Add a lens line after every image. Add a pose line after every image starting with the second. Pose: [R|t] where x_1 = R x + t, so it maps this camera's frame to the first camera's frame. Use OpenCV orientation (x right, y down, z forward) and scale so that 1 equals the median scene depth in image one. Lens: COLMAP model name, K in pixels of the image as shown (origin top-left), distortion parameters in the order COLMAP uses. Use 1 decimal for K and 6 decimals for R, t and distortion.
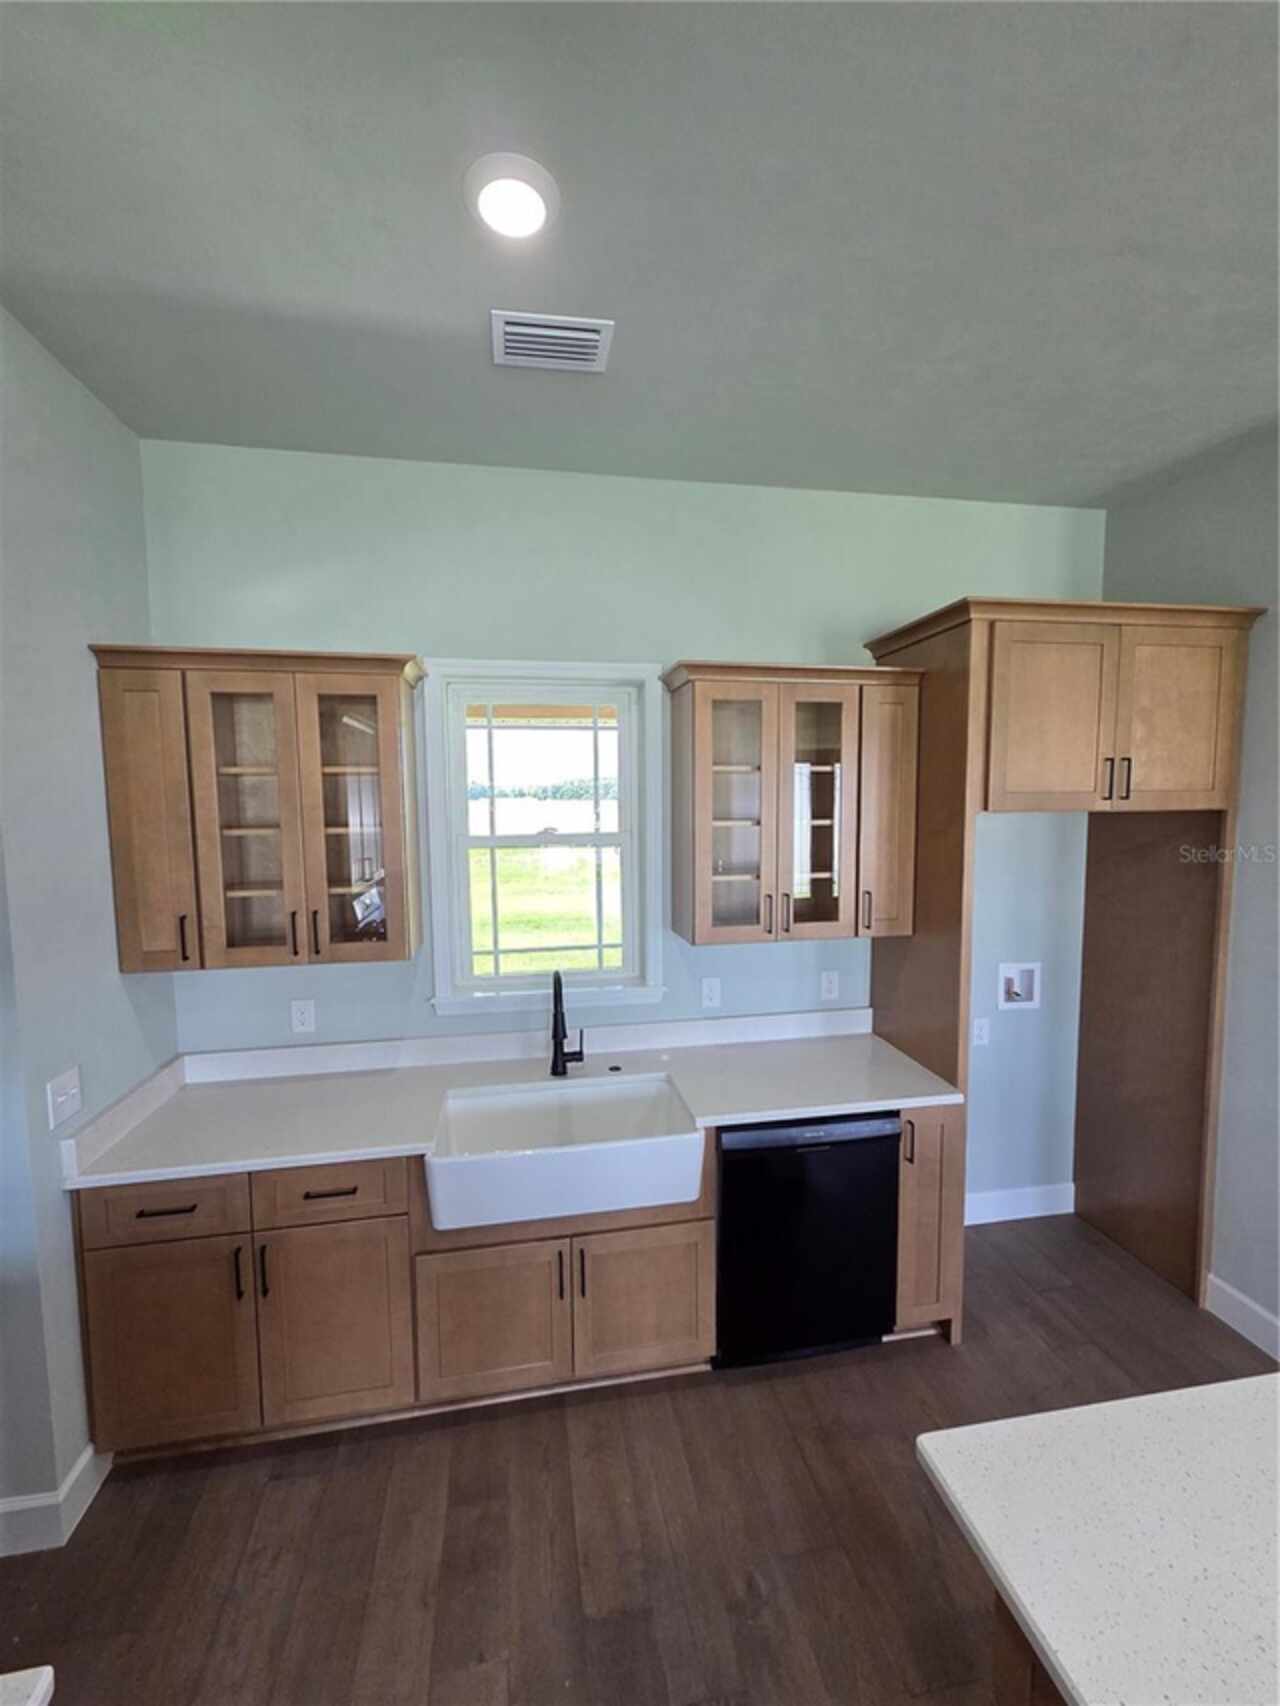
lens RADIAL K [[697.1, 0, 633.8], [0, 697.1, 858.6], [0, 0, 1]] dist [0.007410, 0.000002]
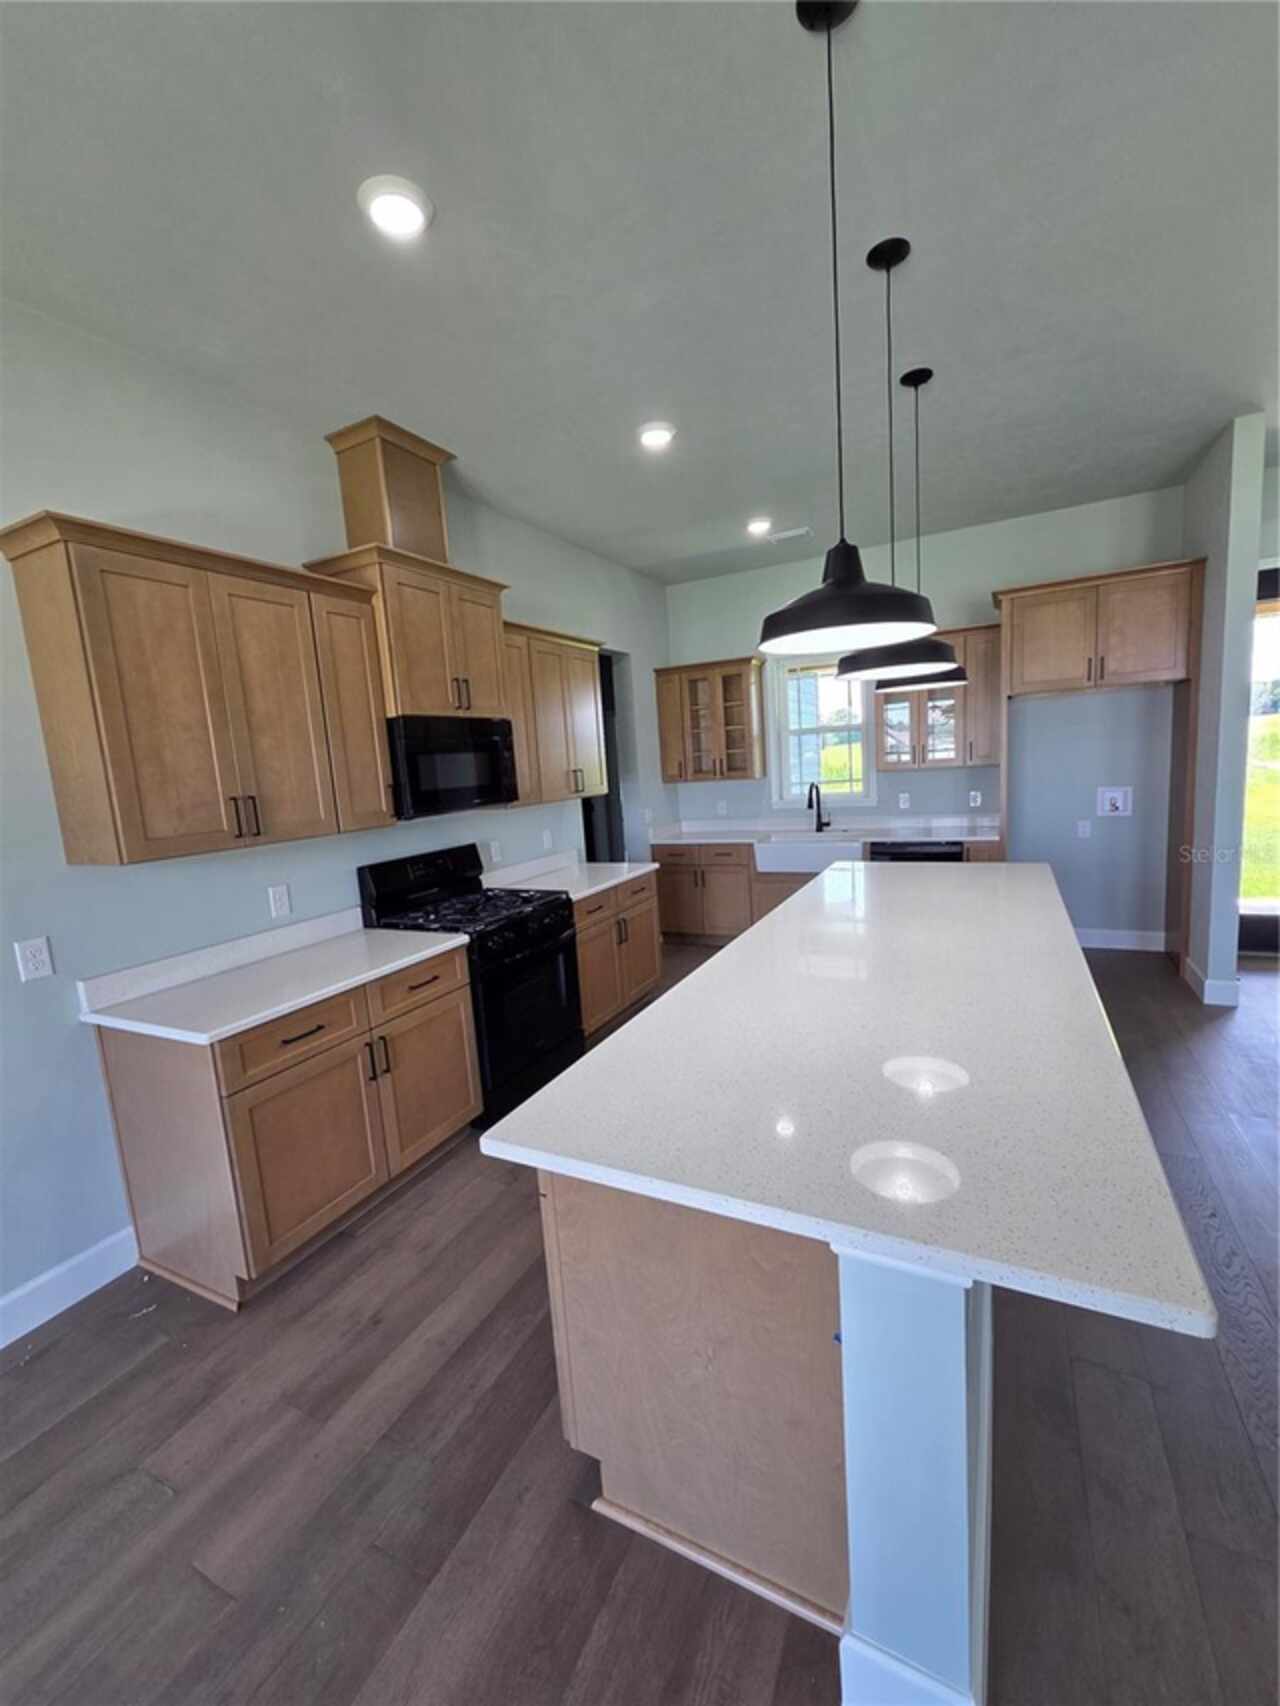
lens RADIAL K [[697.1, 0, 635.7], [0, 697.1, 861.5], [0, 0, 1]] dist [0.007410, 0.000002]
pose [[0.797157, 0.038279, -0.602558, 0.853981], [0.007001, 0.997335, 0.072620, 0.258248], [0.603732, -0.062108, 0.794764, -1.268305]]
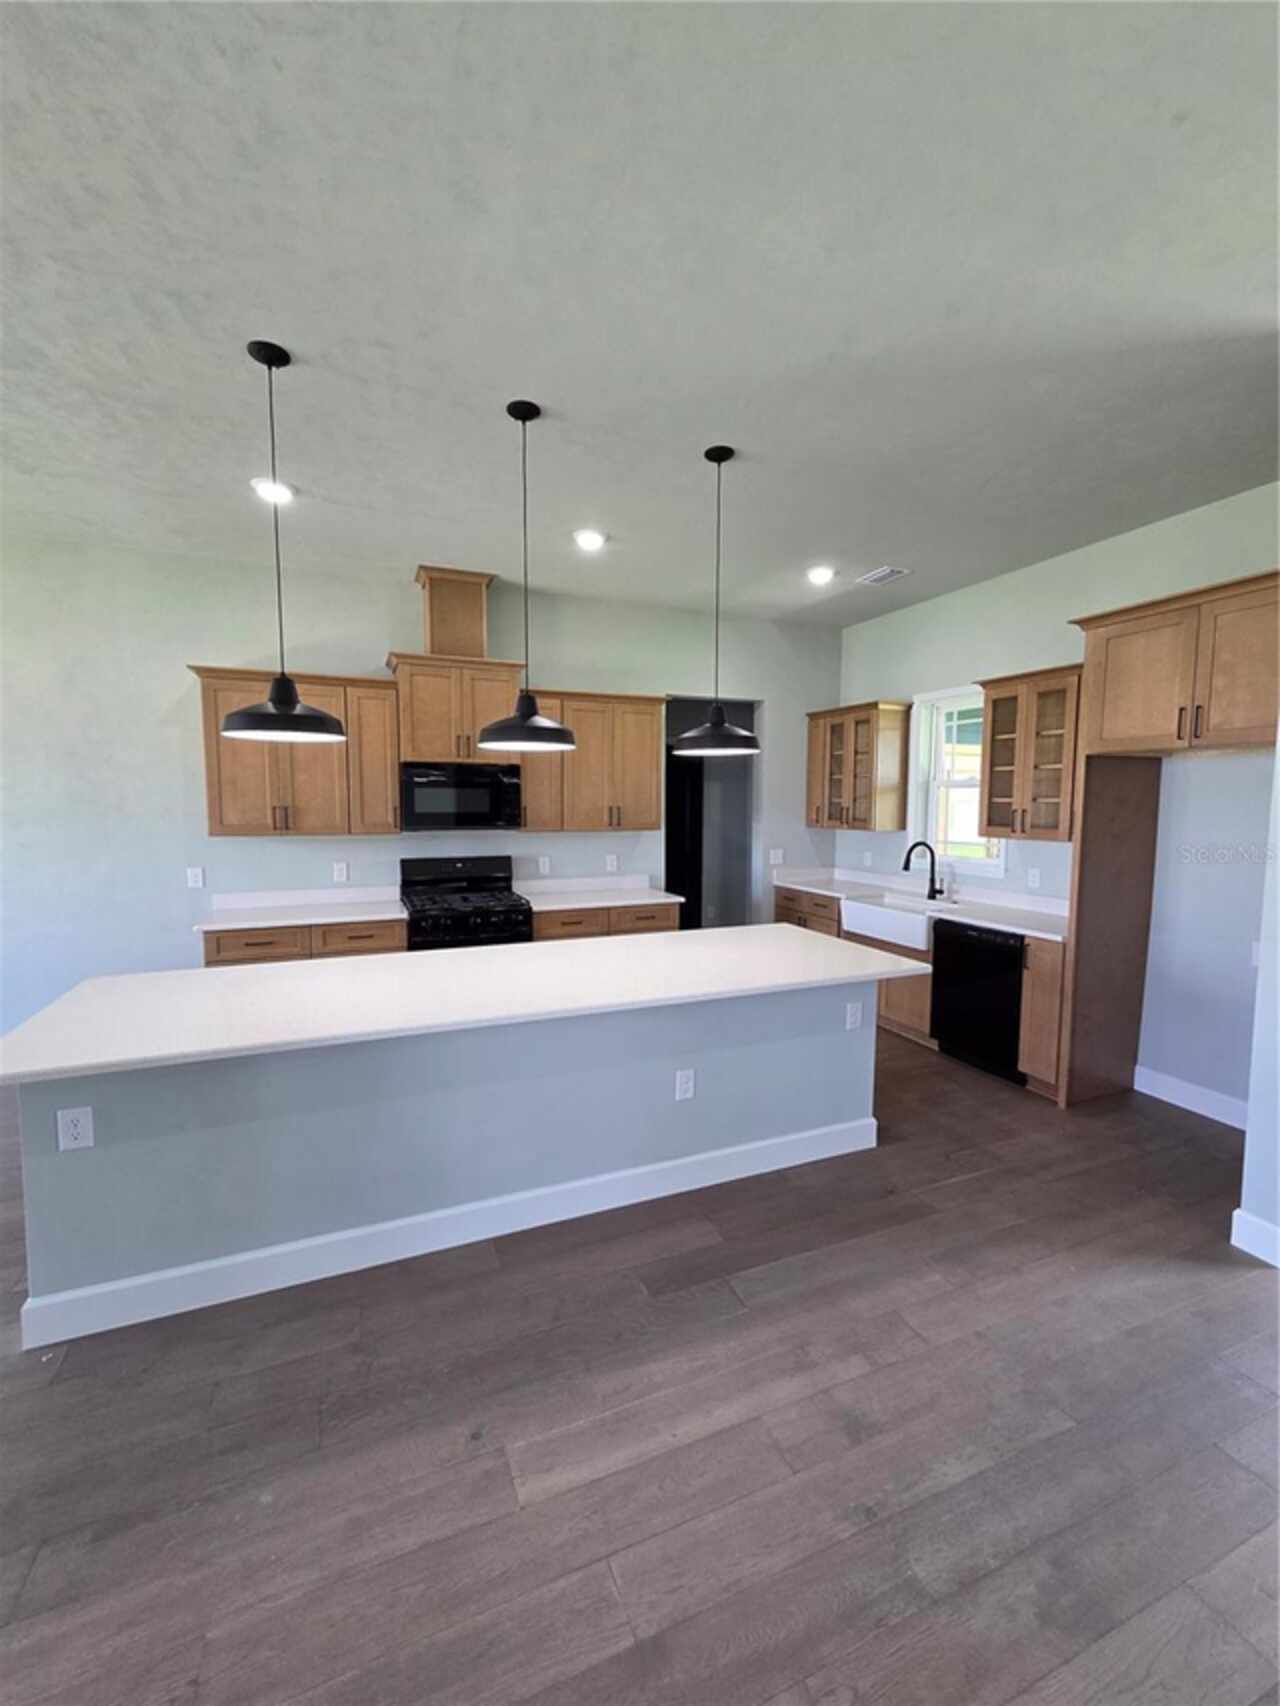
lens RADIAL K [[697.1, 0, 635.9], [0, 697.1, 859.6], [0, 0, 1]] dist [0.007410, 0.000002]
pose [[0.220566, 0.092229, -0.971002, 1.757404], [-0.096329, 0.992712, 0.072410, 0.148628], [0.970603, 0.077565, 0.227843, -0.293879]]
